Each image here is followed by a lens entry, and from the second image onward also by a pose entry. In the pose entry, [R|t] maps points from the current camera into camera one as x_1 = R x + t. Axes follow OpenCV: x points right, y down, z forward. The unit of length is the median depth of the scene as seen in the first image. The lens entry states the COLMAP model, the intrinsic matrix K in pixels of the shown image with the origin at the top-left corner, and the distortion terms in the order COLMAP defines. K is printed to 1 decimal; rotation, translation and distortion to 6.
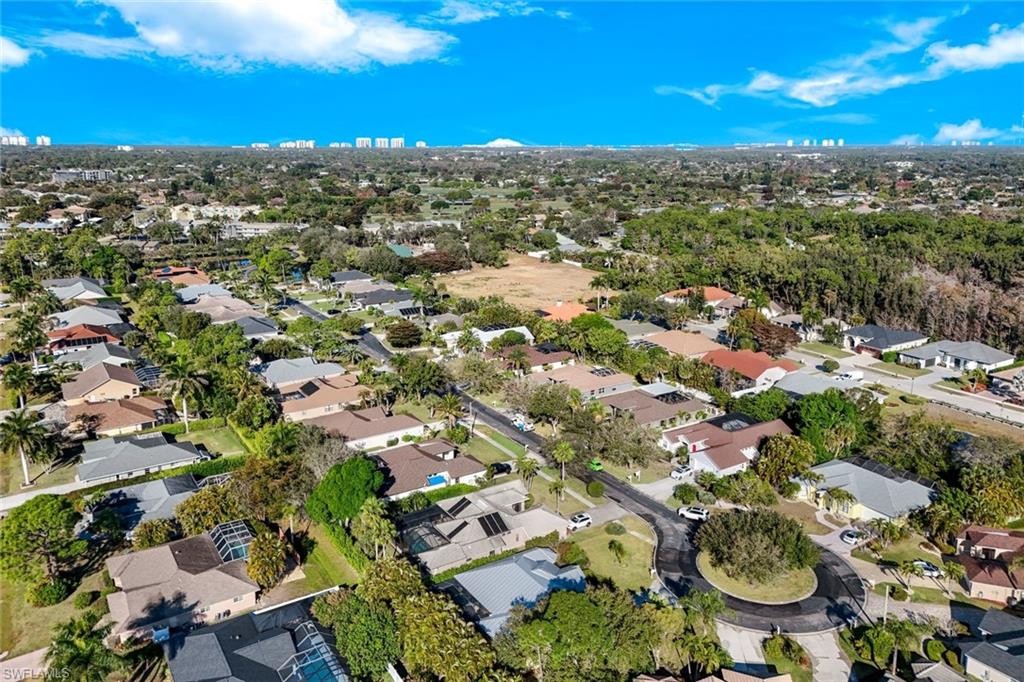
lens RADIAL K [[763.2, 0, 512.0], [0, 763.2, 341.0], [0, 0, 1]] dist [0.004430, 0.000097]
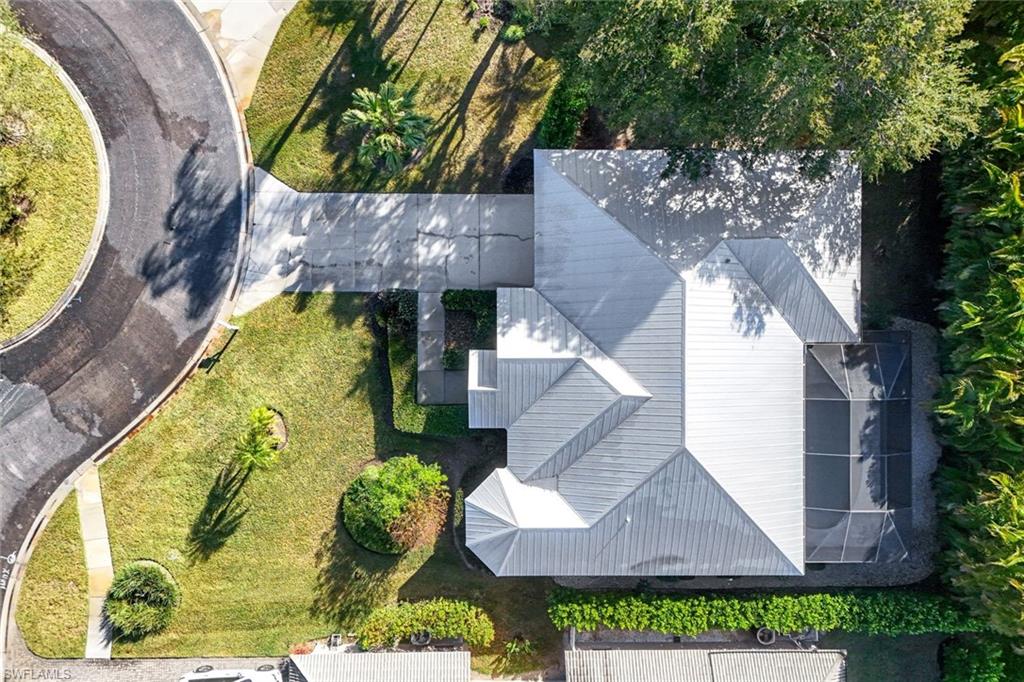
lens RADIAL K [[763.2, 0, 512.0], [0, 763.2, 341.0], [0, 0, 1]] dist [0.004430, 0.000097]
pose [[-0.861004, -0.508089, -0.022737, 0.053527], [0.109679, -0.229142, 0.967194, -0.004022], [-0.496631, 0.830264, 0.253019, 0.557691]]
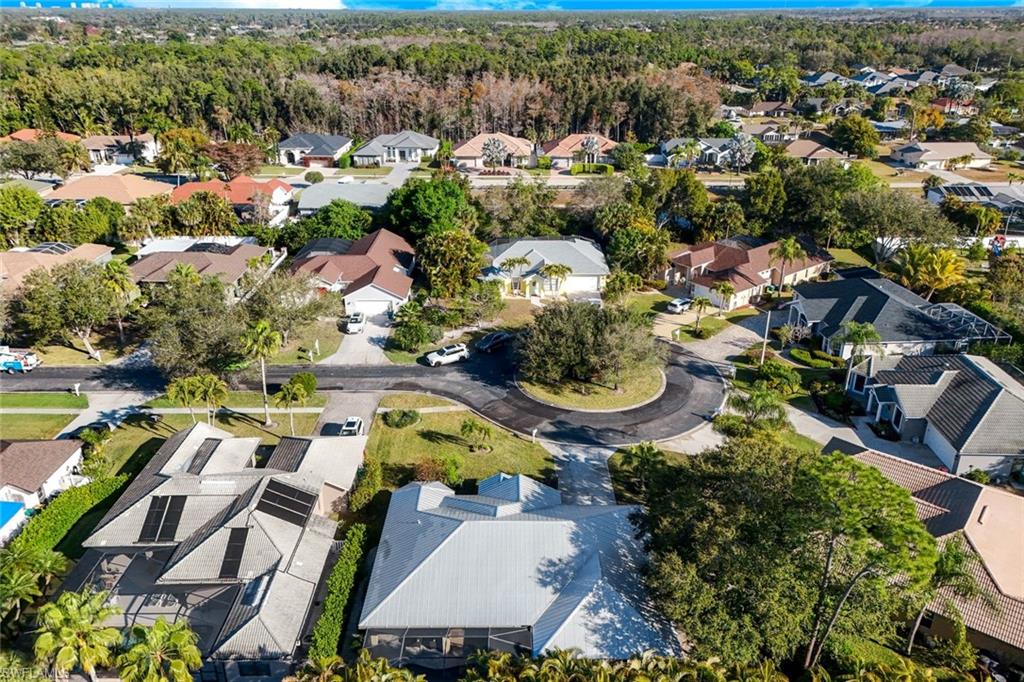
lens RADIAL K [[763.2, 0, 512.0], [0, 763.2, 341.0], [0, 0, 1]] dist [0.004430, 0.000097]
pose [[0.516028, -0.334992, 0.788349, -0.206617], [0.214667, 0.941560, 0.259582, 0.033655], [-0.829236, 0.035281, 0.557784, 0.419498]]
